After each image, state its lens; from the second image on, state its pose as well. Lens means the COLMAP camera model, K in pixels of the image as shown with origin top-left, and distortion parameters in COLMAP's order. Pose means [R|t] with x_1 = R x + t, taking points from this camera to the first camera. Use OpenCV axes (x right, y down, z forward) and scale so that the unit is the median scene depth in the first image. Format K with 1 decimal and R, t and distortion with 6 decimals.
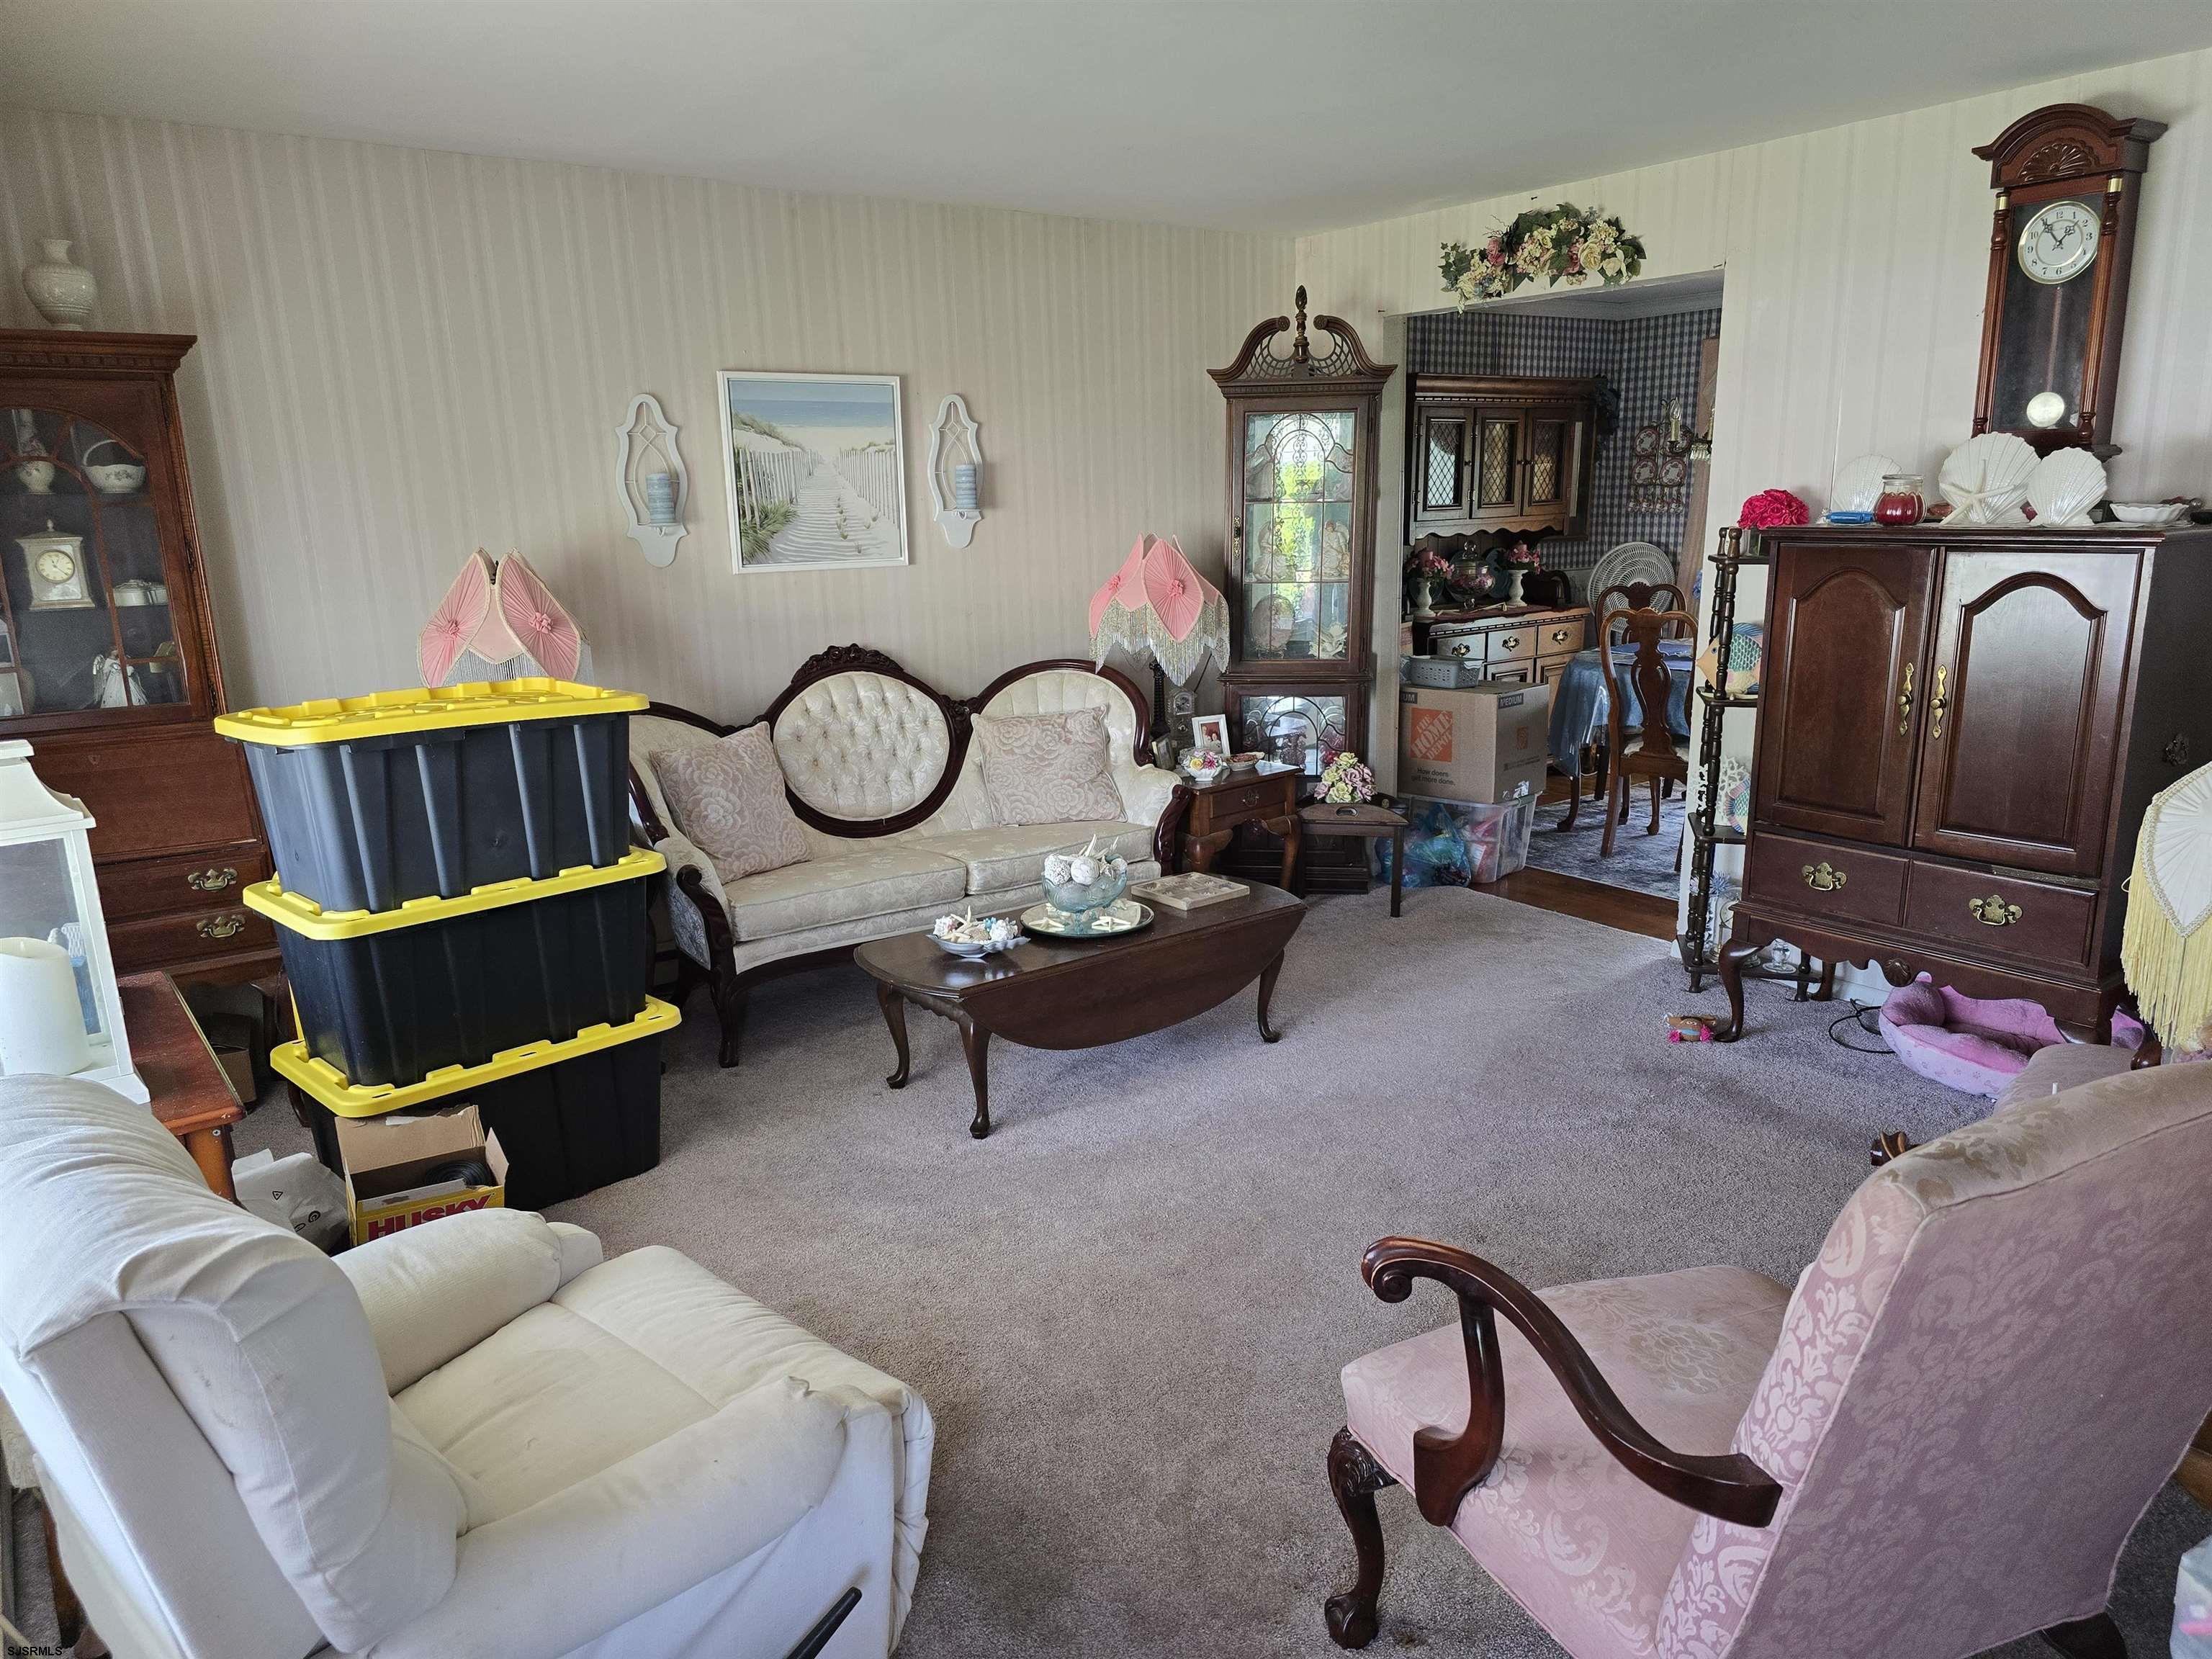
lens RADIAL K [[1520.5, 0, 1116.6], [0, 1520.5, 856.9], [0, 0, 1]] dist [0.042729, -0.029794]
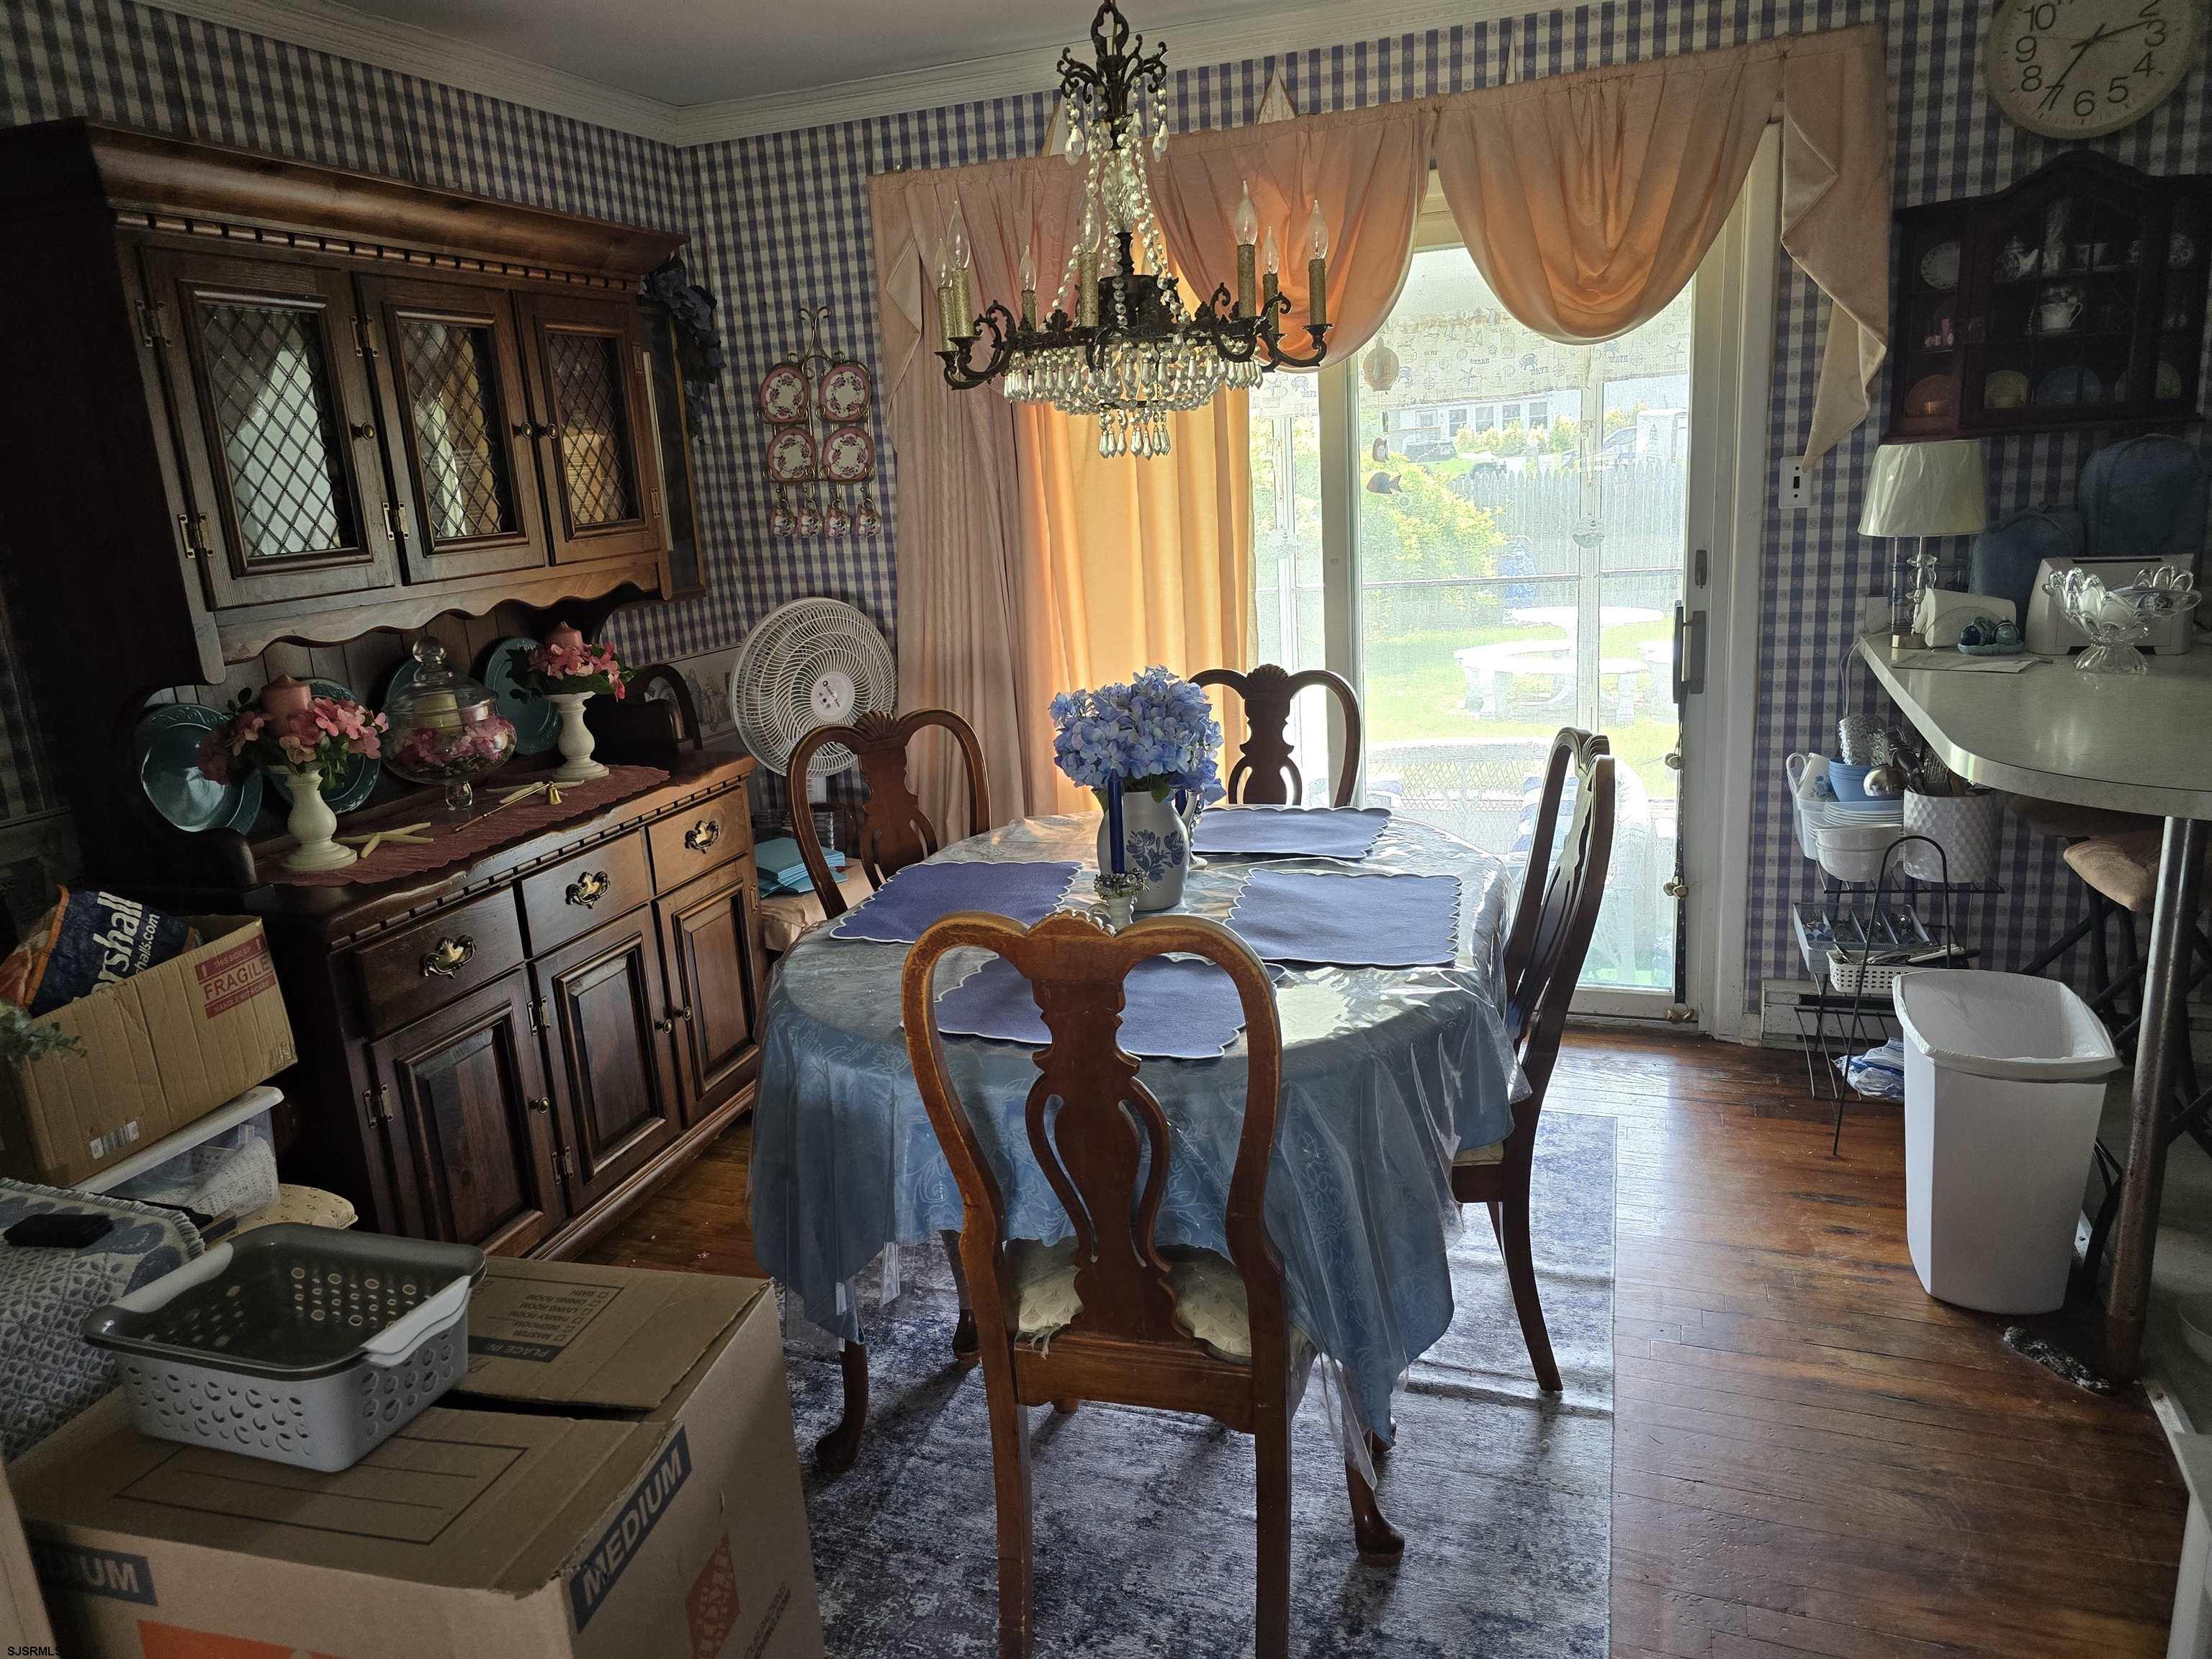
lens RADIAL K [[1520.5, 0, 1116.6], [0, 1520.5, 856.9], [0, 0, 1]] dist [0.042729, -0.029794]
pose [[0.831251, -0.169059, 0.529566, 0.159836], [0.170576, 0.984249, 0.046463, -0.139066], [-0.529080, 0.051709, 0.846995, 0.576557]]
